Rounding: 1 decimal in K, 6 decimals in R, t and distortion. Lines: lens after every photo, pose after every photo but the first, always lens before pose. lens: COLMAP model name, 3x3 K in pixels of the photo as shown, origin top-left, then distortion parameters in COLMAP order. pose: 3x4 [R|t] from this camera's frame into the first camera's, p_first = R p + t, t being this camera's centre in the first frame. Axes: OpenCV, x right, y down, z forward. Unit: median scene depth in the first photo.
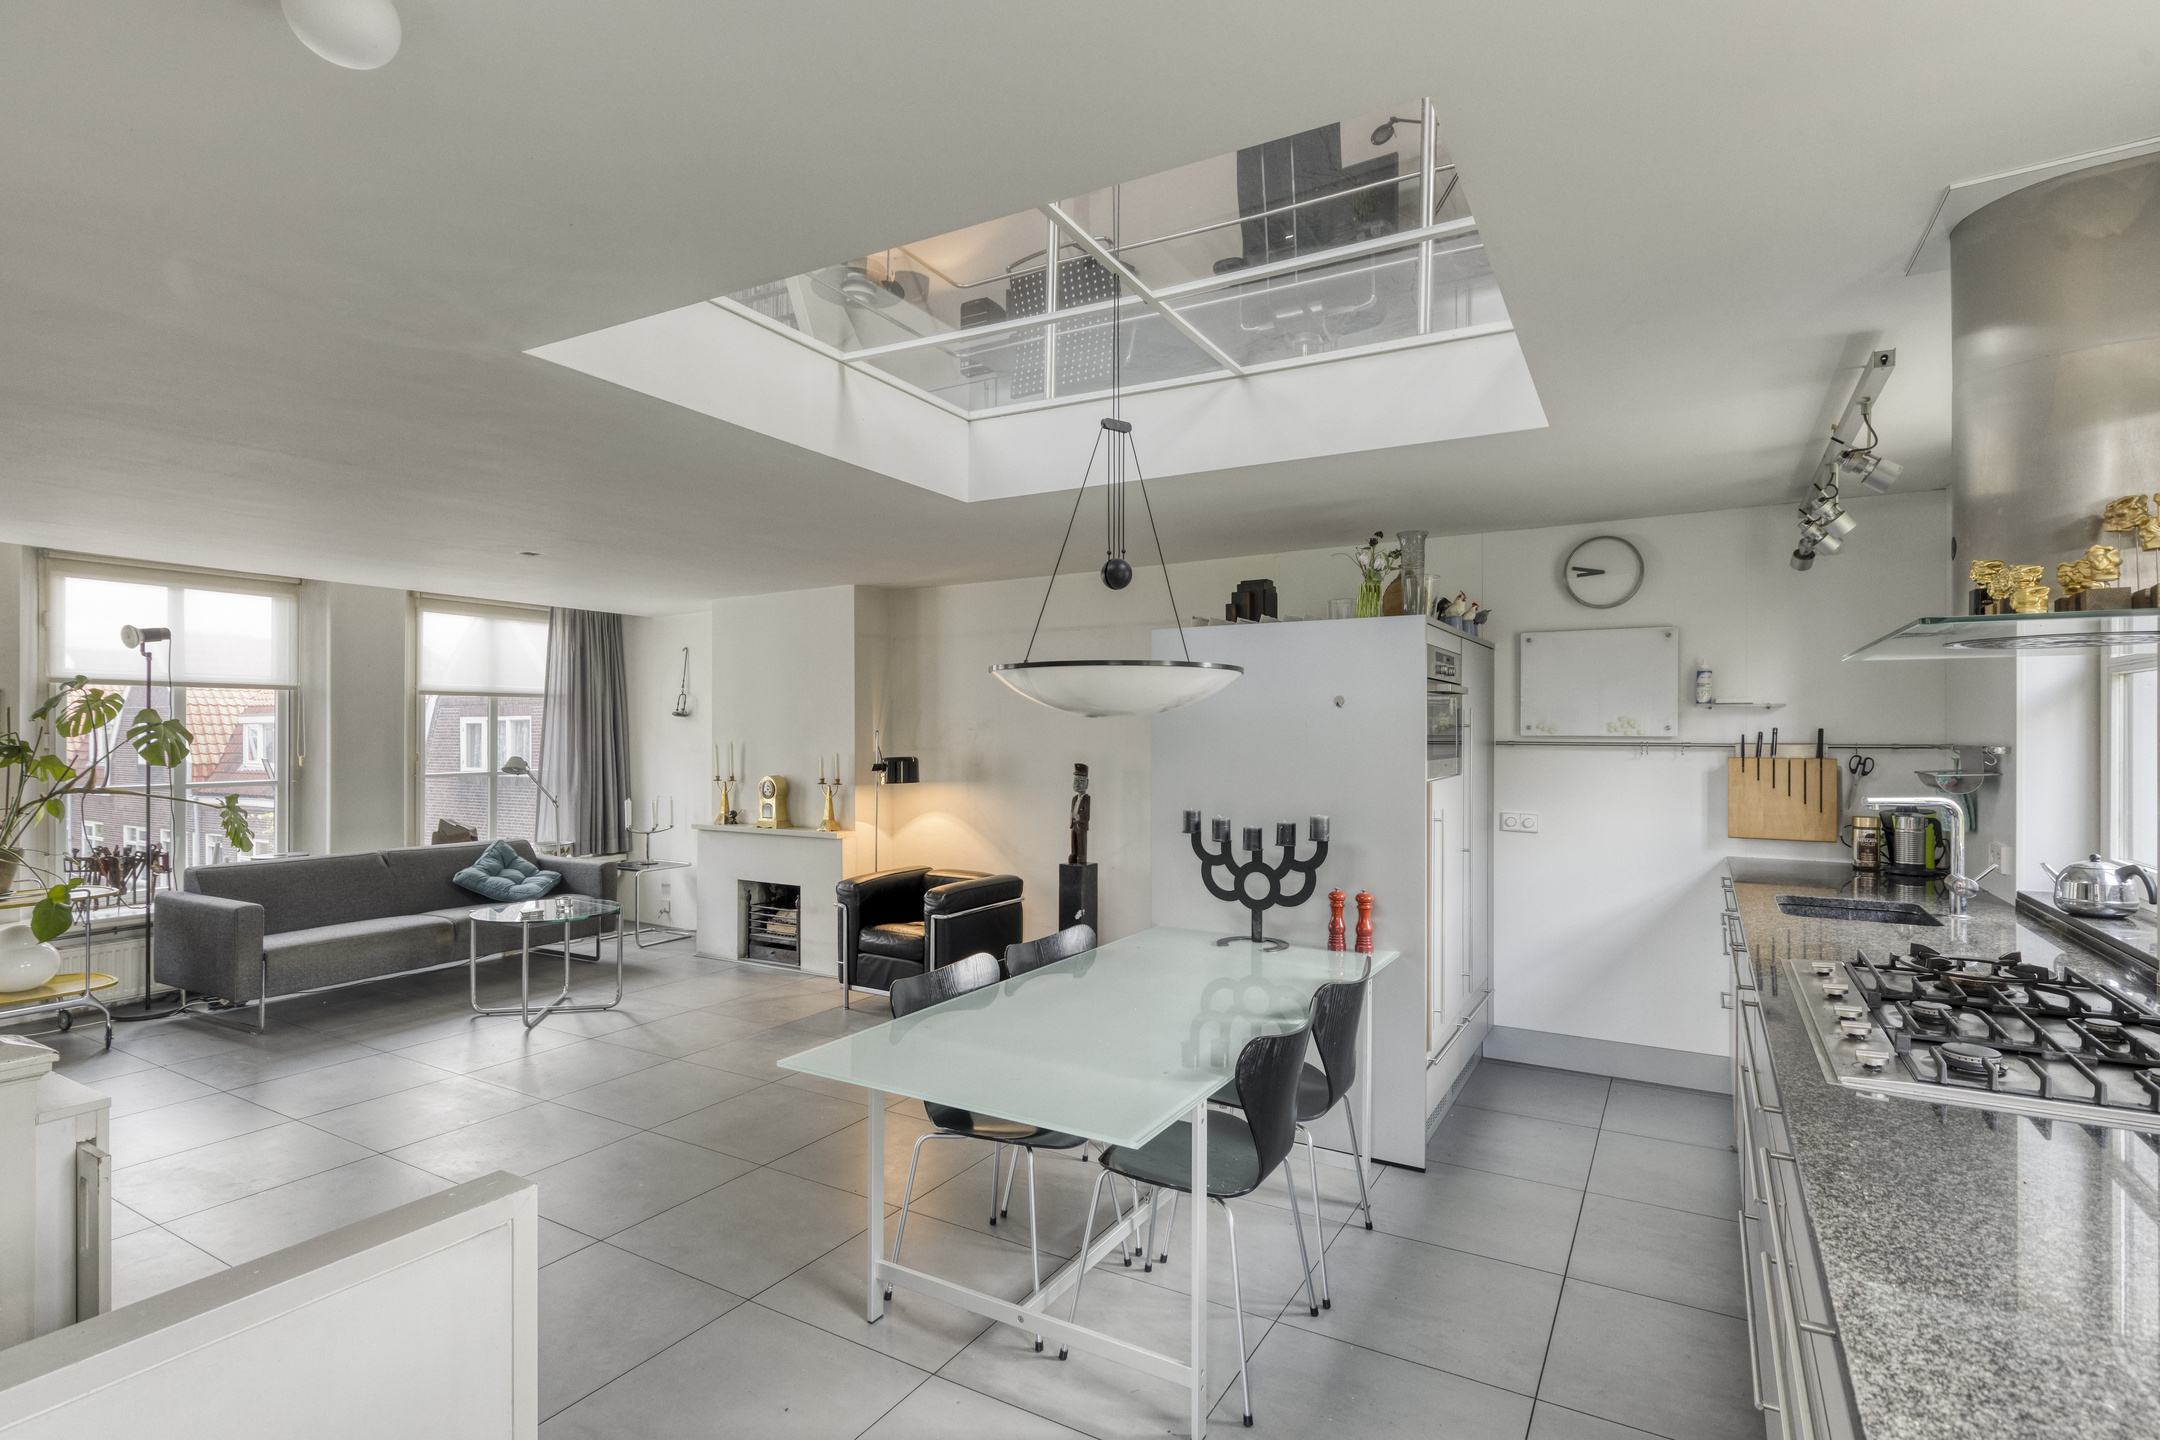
lens RADIAL K [[1041.2, 0, 1094.8], [0, 1041.2, 725.0], [0, 0, 1]] dist [-0.000797, -0.000952]
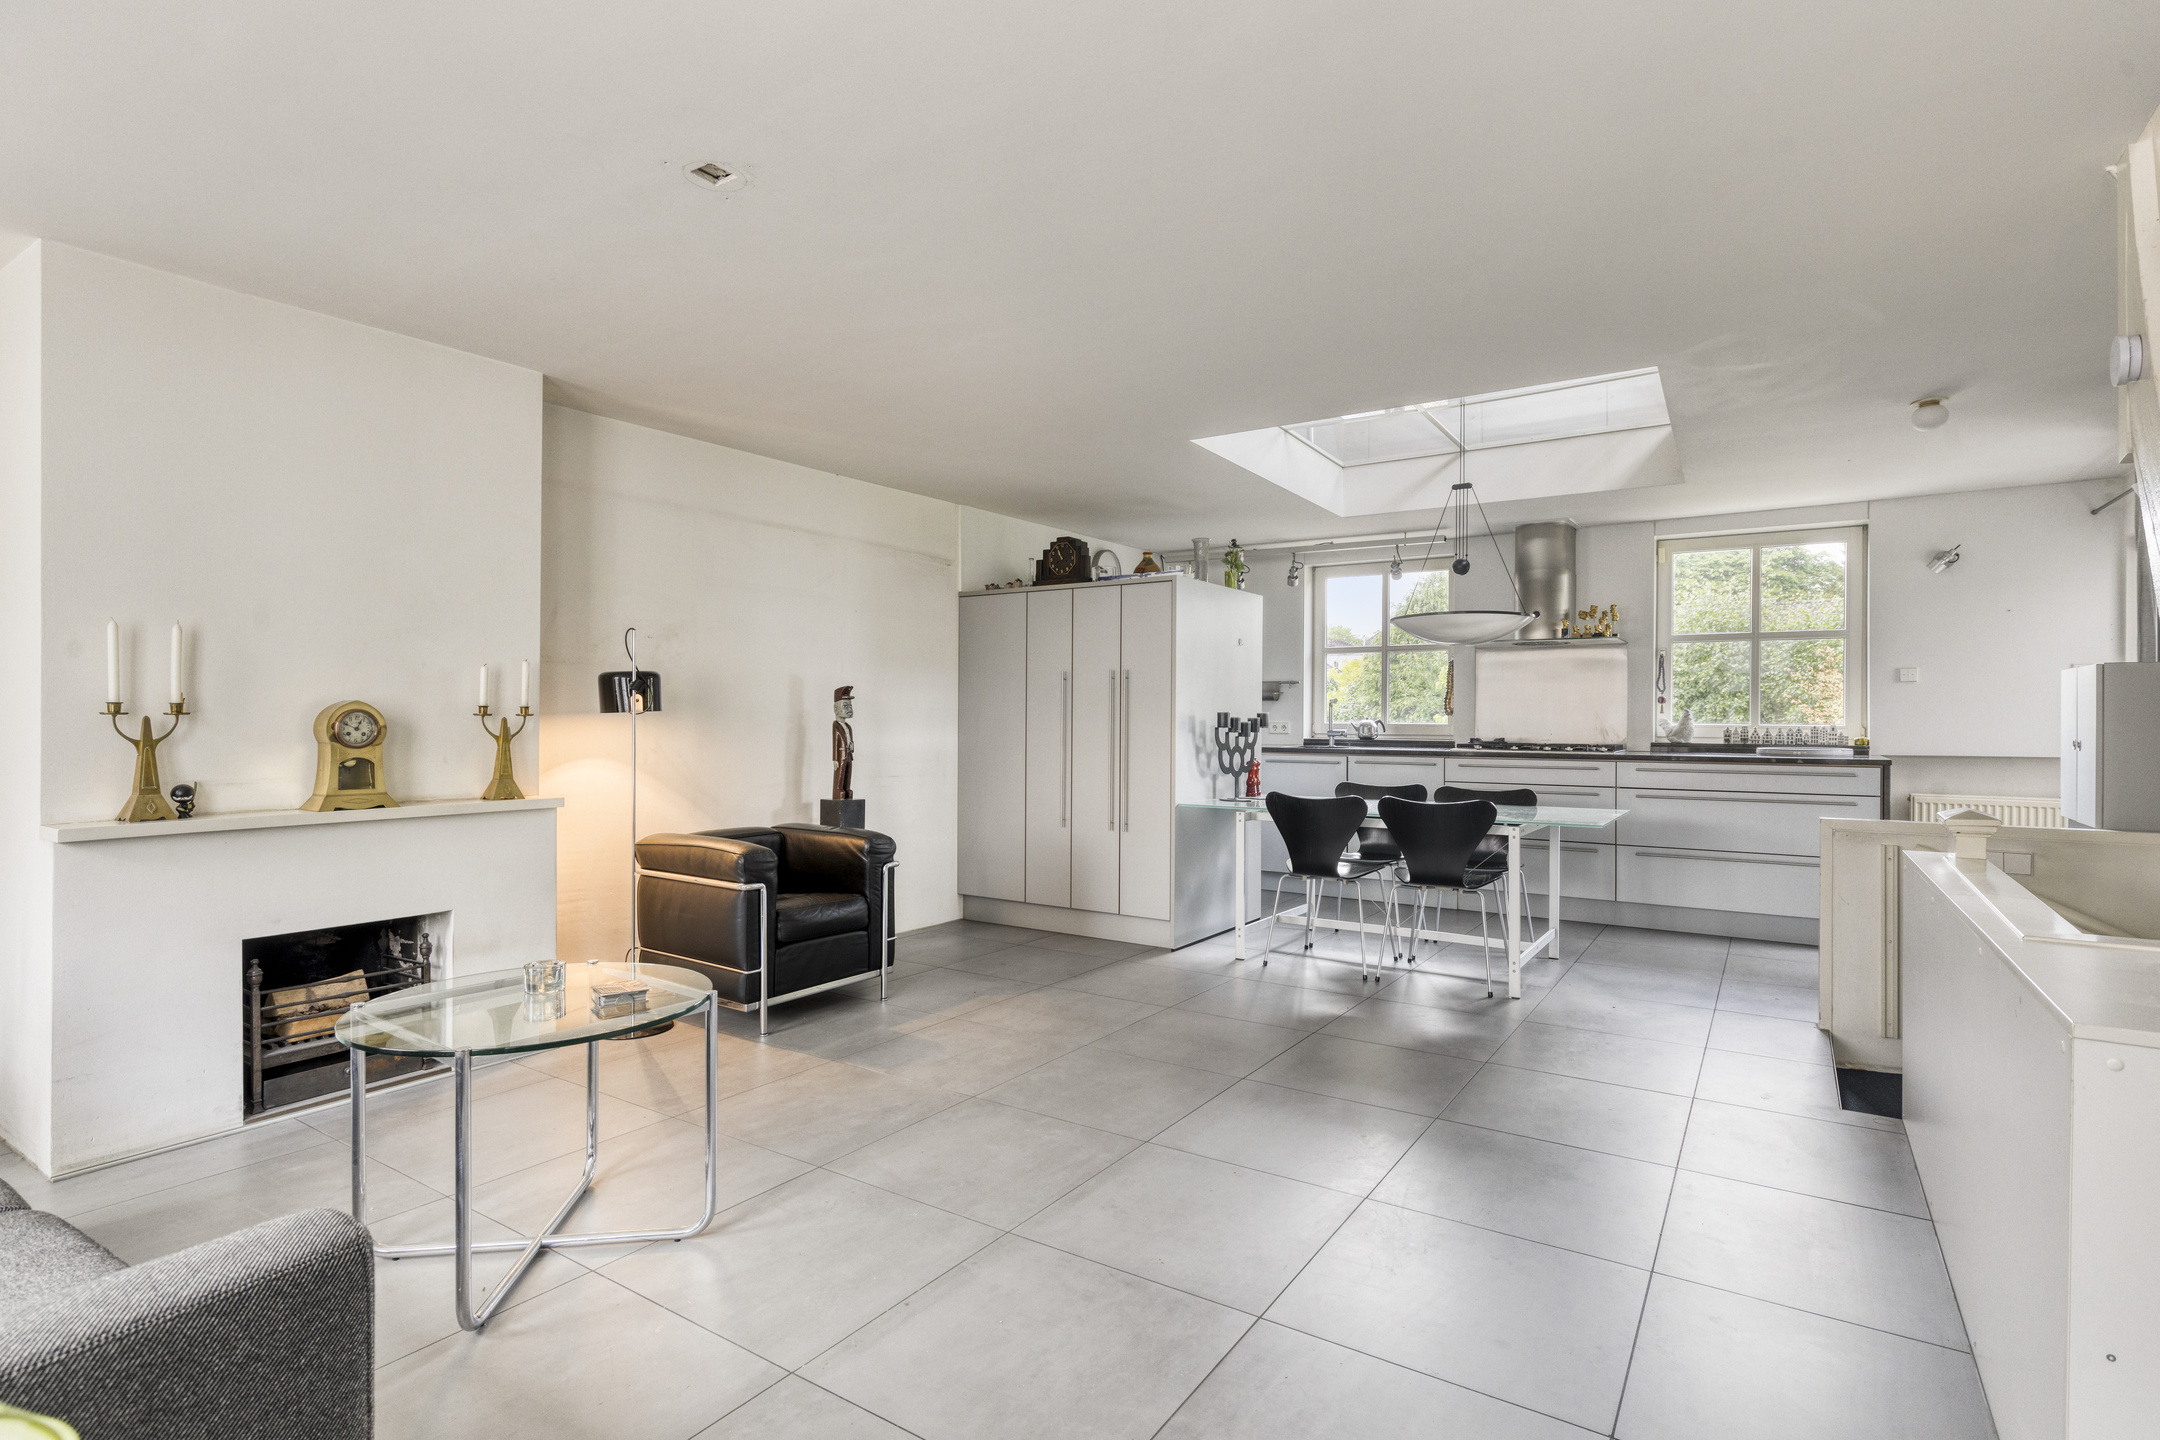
lens RADIAL K [[1076.3, 0, 1080.0], [0, 1076.3, 720.0], [0, 0, 1]] dist [-0.003585, -0.000159]
pose [[0.058685, -0.001128, 0.998276, -0.825198], [-0.009787, 0.999951, 0.001705, 0.056319], [-0.998229, -0.009870, 0.058671, 0.671865]]
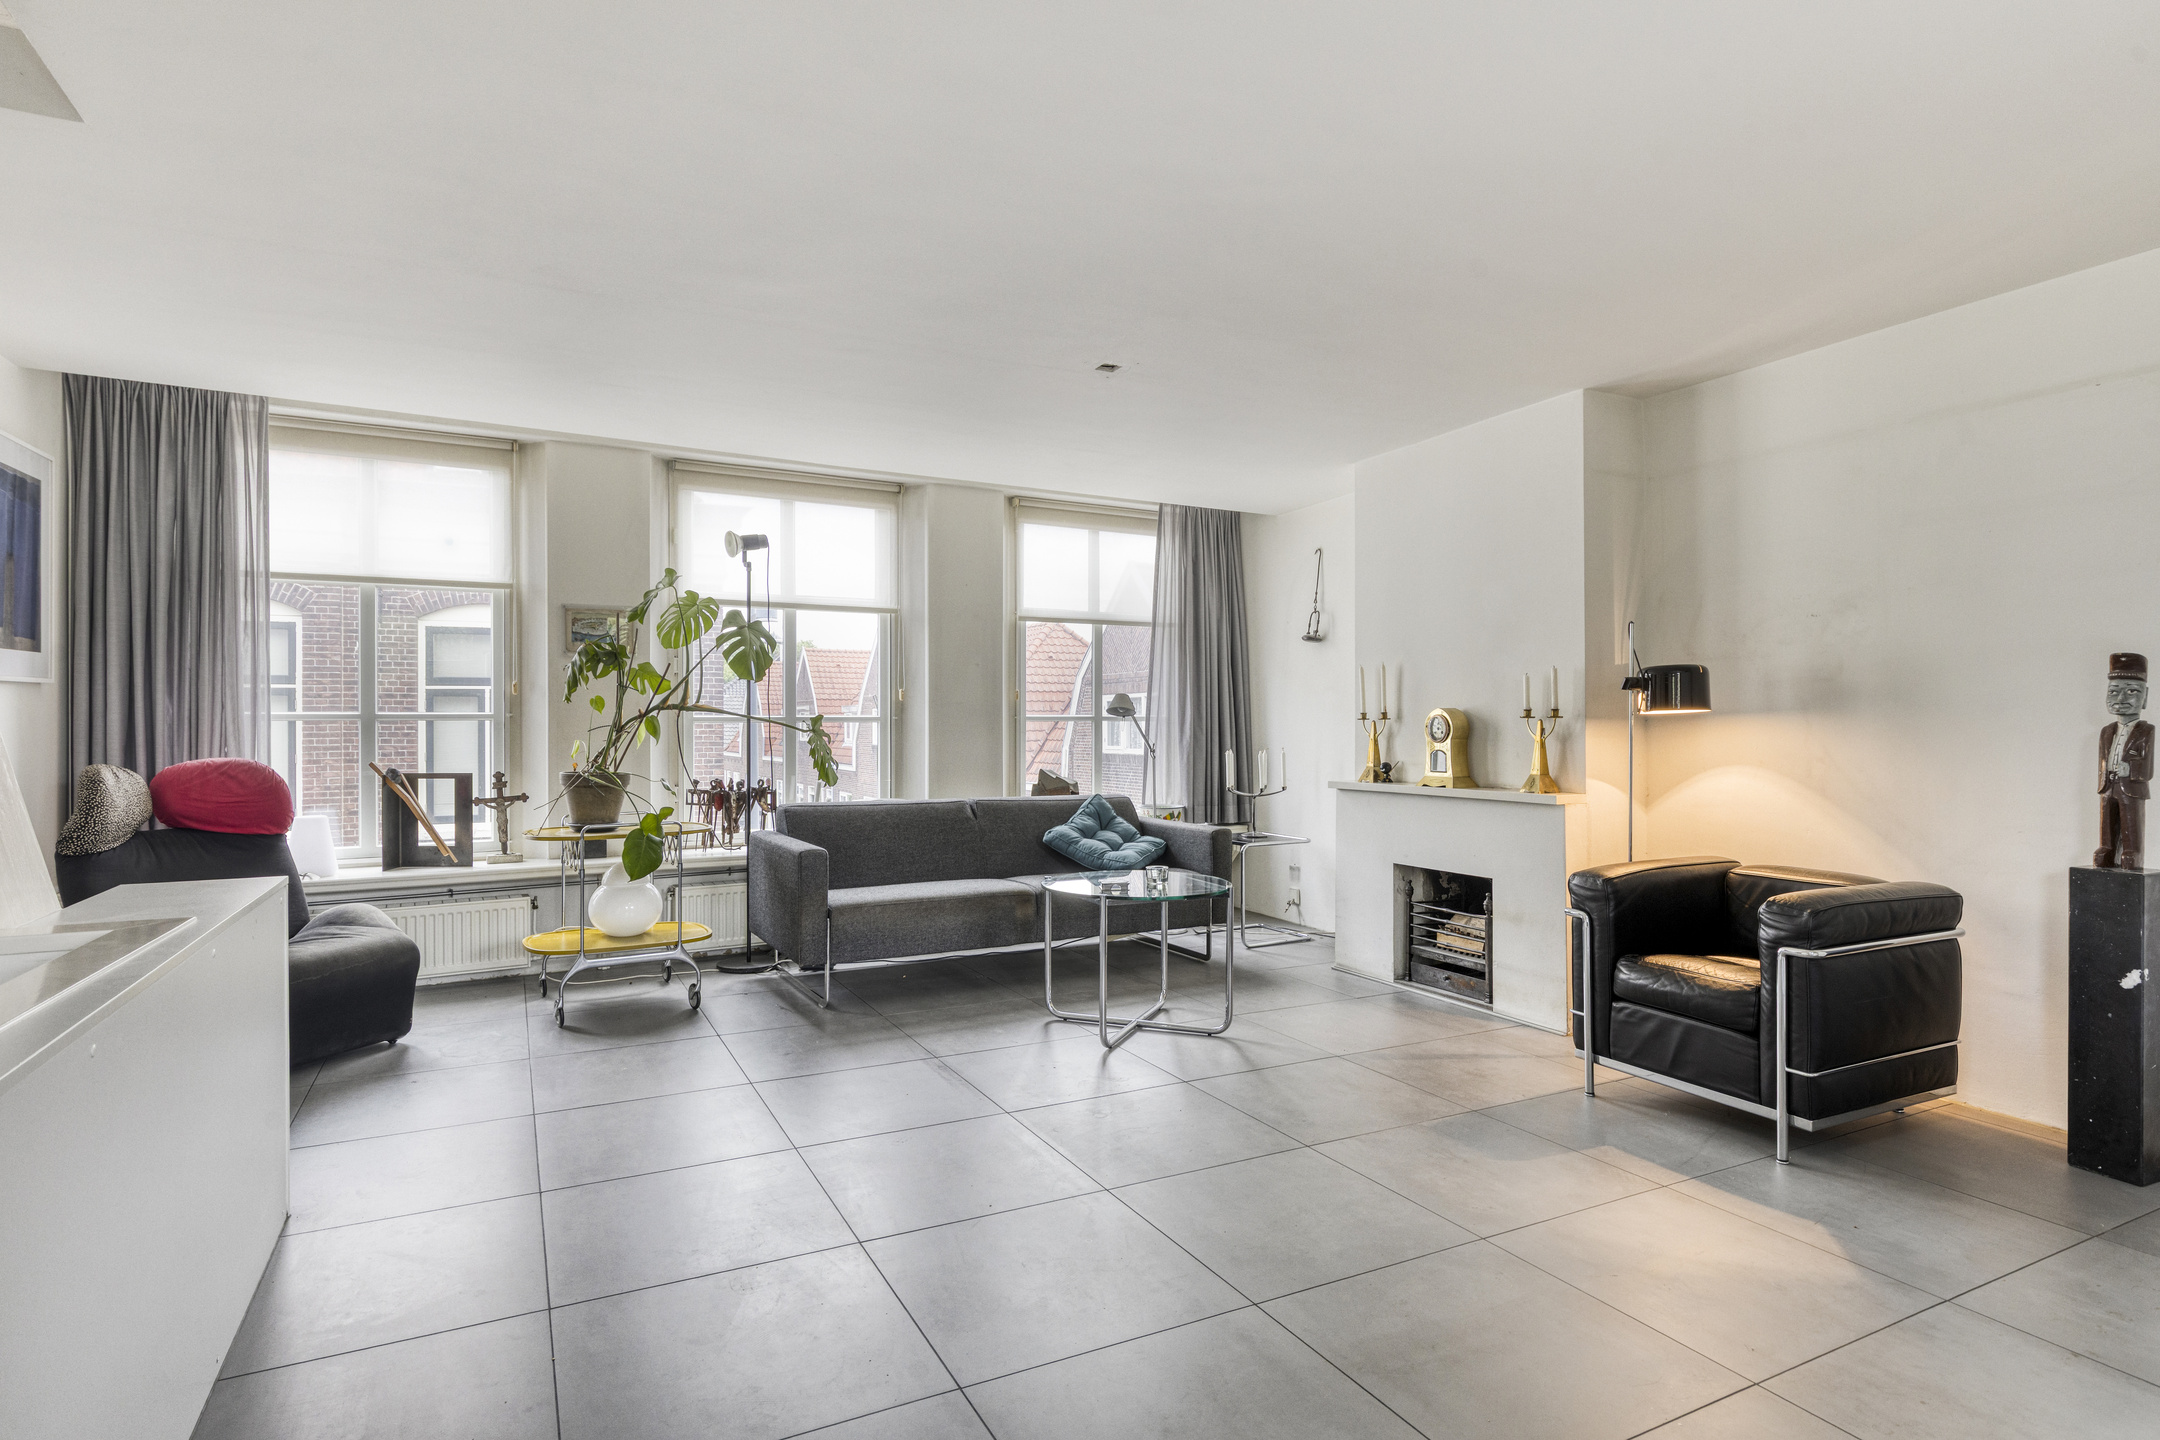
lens RADIAL K [[1135.1, 0, 1095.9], [0, 1135.1, 719.5], [0, 0, 1]] dist [0.000852, -0.000772]
pose [[0.843619, -0.003476, -0.536931, -0.117479], [0.004088, 0.999992, -0.000052, 0.057984], [0.536926, -0.002151, 0.843626, 0.293154]]
